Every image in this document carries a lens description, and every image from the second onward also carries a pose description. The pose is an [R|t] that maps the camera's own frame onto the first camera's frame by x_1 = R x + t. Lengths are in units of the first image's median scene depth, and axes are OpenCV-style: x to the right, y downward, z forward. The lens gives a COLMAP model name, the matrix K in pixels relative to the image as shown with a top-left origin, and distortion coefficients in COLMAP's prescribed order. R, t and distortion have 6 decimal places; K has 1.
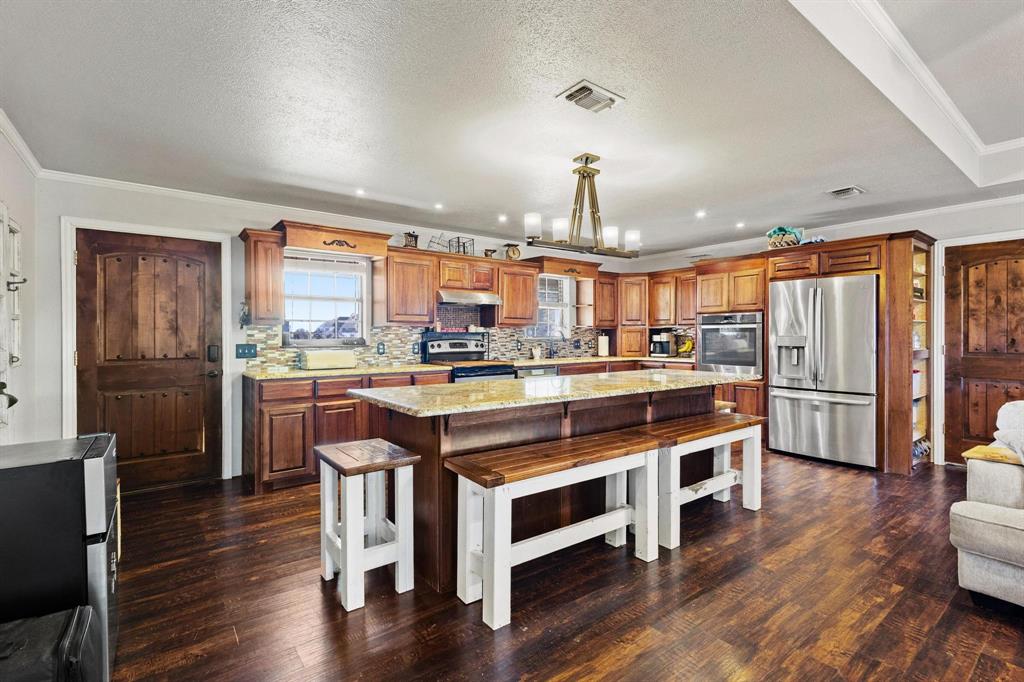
lens RADIAL K [[466.4, 0, 515.2], [0, 466.4, 337.2], [0, 0, 1]] dist [0.000308, -0.002077]
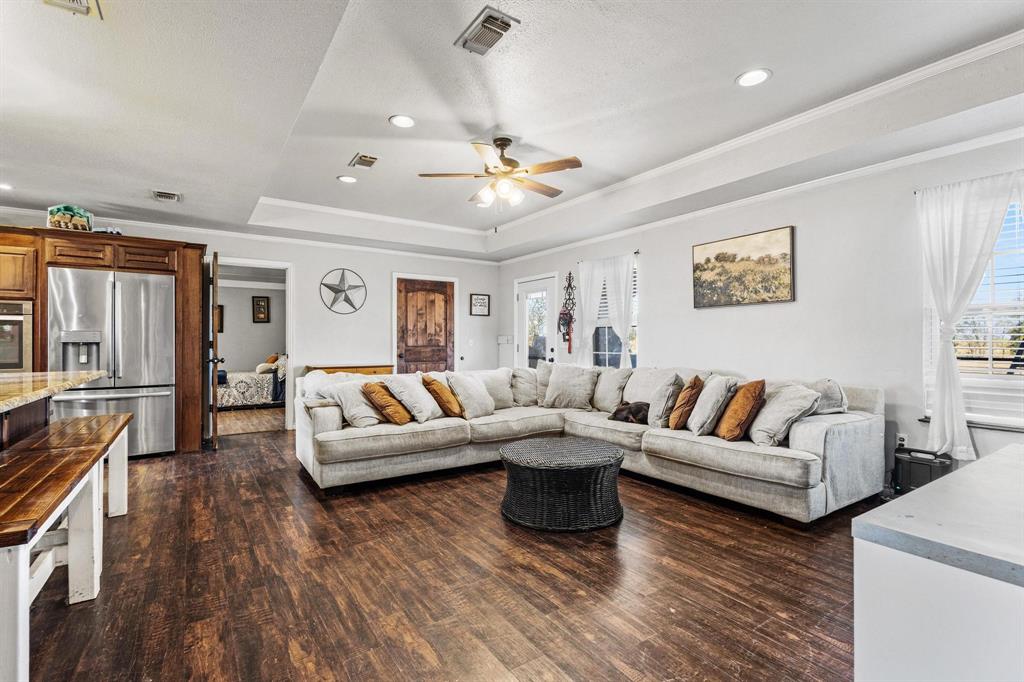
lens RADIAL K [[466.4, 0, 512.0], [0, 466.4, 342.3], [0, 0, 1]] dist [0.000308, -0.002077]
pose [[0.054813, -0.001359, 0.998496, -0.417483], [0.001094, 0.999999, 0.001301, 0.030752], [-0.998496, 0.001021, 0.054814, 0.197171]]
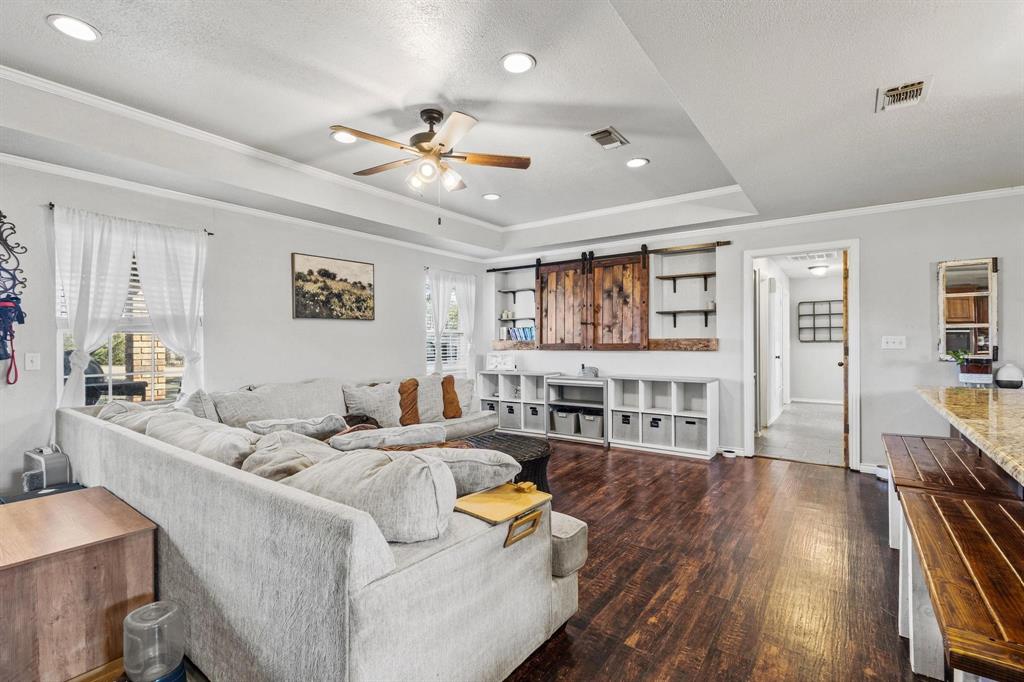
lens RADIAL K [[466.4, 0, 510.2], [0, 466.4, 340.5], [0, 0, 1]] dist [0.000308, -0.002077]
pose [[-0.958547, 0.006519, -0.284859, 0.978174], [0.006591, 0.999978, 0.000706, -0.004449], [0.284857, -0.001200, -0.958569, 1.348238]]
